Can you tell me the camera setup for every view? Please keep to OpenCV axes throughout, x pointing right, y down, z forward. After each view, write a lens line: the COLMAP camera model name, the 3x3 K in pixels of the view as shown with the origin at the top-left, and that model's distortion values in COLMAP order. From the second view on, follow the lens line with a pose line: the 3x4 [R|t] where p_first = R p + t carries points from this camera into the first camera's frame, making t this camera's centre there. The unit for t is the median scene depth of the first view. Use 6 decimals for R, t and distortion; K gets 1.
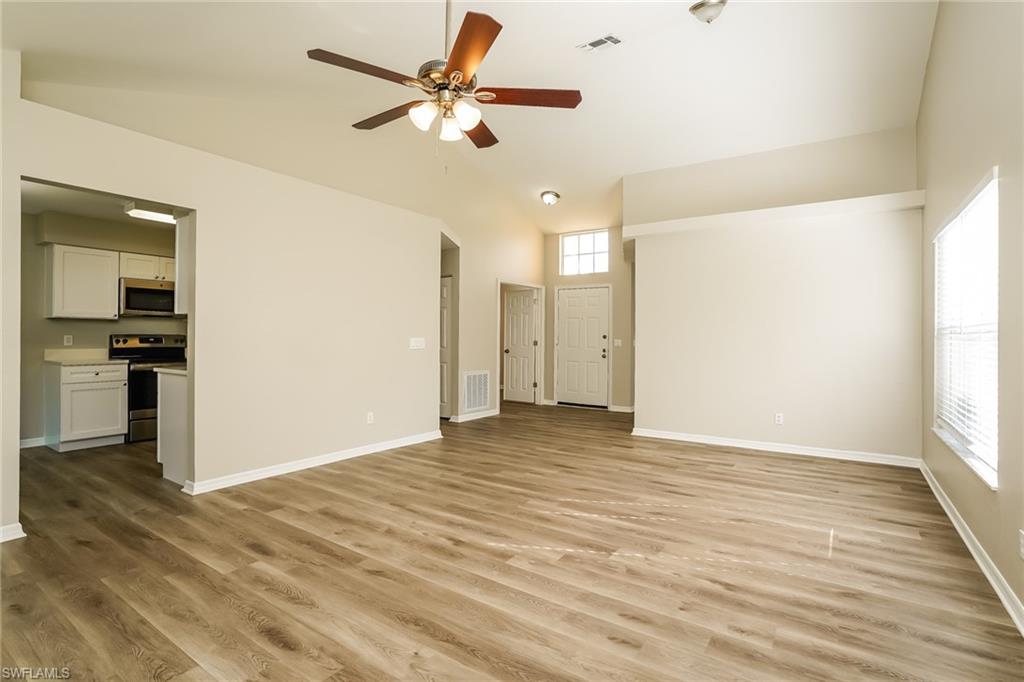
lens RADIAL K [[475.1, 0, 512.5], [0, 475.1, 348.6], [0, 0, 1]] dist [-0.036116, 0.021454]
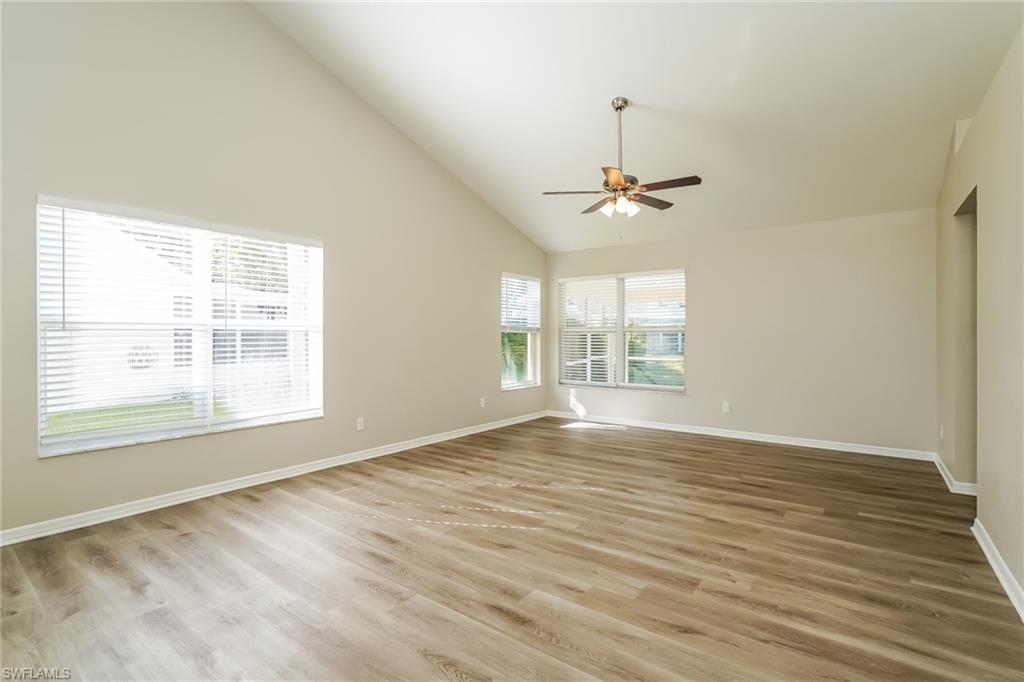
lens RADIAL K [[475.1, 0, 512.5], [0, 475.1, 348.6], [0, 0, 1]] dist [-0.036116, 0.021454]
pose [[-0.998597, -0.009783, 0.052045, 0.144686], [-0.007103, 0.998651, 0.051442, -0.070313], [-0.052478, 0.051000, -0.997319, 2.417557]]
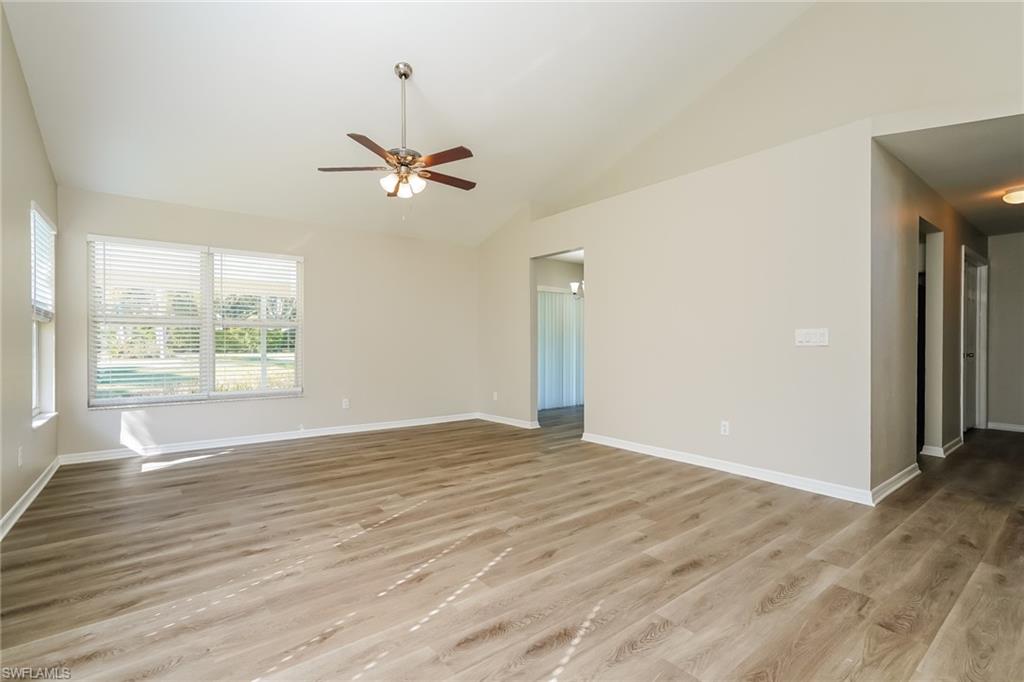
lens RADIAL K [[475.1, 0, 512.5], [0, 475.1, 348.6], [0, 0, 1]] dist [-0.036116, 0.021454]
pose [[-0.301818, -0.002165, -0.953363, 1.106874], [-0.028571, 0.999569, 0.006775, 0.013667], [0.952937, 0.029283, -0.301750, 1.602213]]
